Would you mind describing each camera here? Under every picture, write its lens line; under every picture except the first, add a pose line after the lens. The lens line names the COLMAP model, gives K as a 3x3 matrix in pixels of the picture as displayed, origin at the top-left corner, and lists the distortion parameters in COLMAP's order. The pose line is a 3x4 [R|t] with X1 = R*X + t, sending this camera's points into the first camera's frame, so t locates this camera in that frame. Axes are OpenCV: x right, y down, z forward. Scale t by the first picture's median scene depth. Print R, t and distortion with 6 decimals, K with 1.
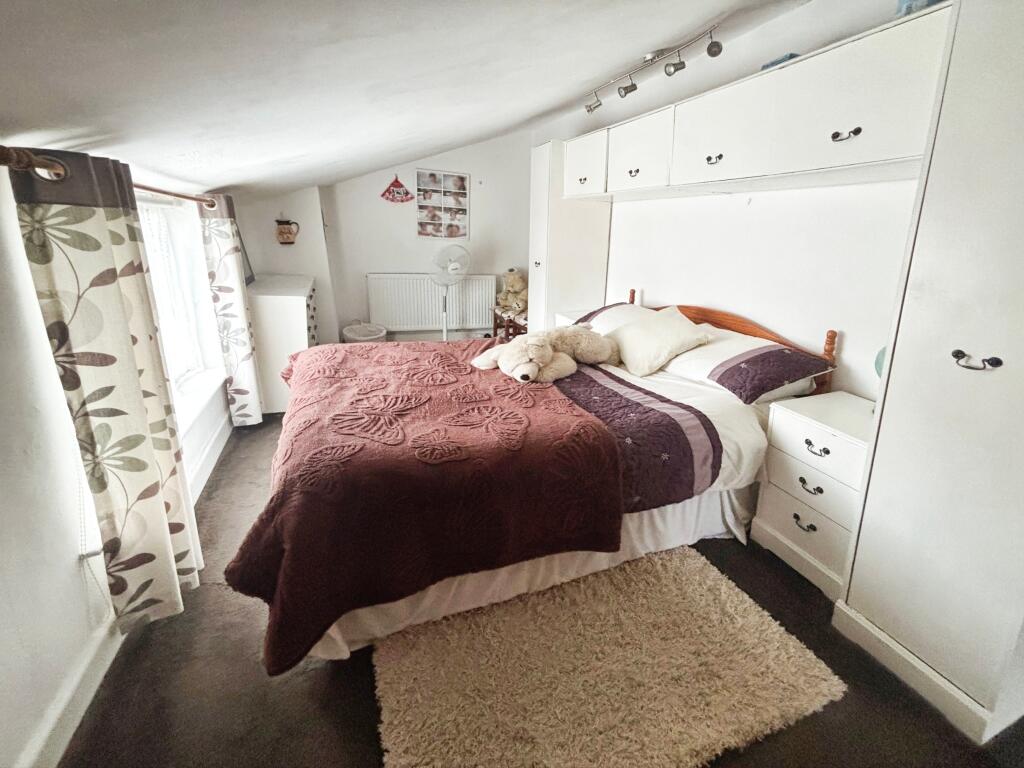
lens RADIAL K [[413.0, 0, 511.2], [0, 413.0, 319.8], [0, 0, 1]] dist [0.003067, -0.000201]
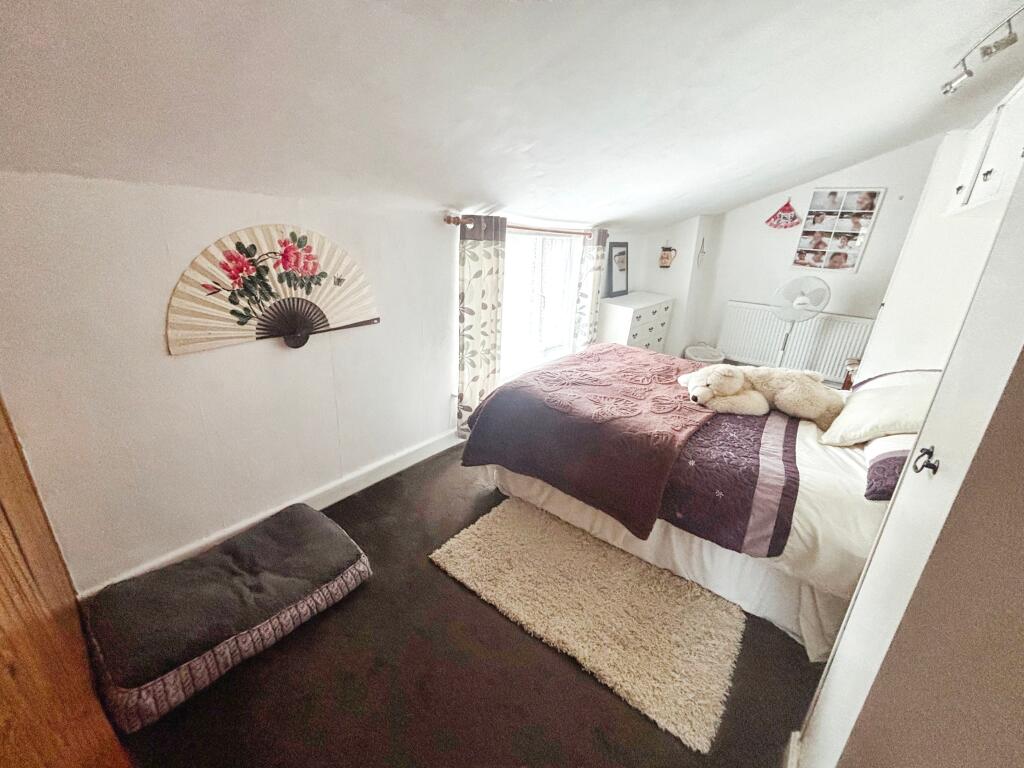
lens RADIAL K [[413.0, 0, 512.6], [0, 413.0, 381.3], [0, 0, 1]] dist [0.003067, -0.000201]
pose [[0.493975, 0.269885, -0.826529, 0.722512], [-0.206705, 0.959804, 0.189866, -0.008780], [0.844548, 0.077059, 0.529906, 0.039121]]
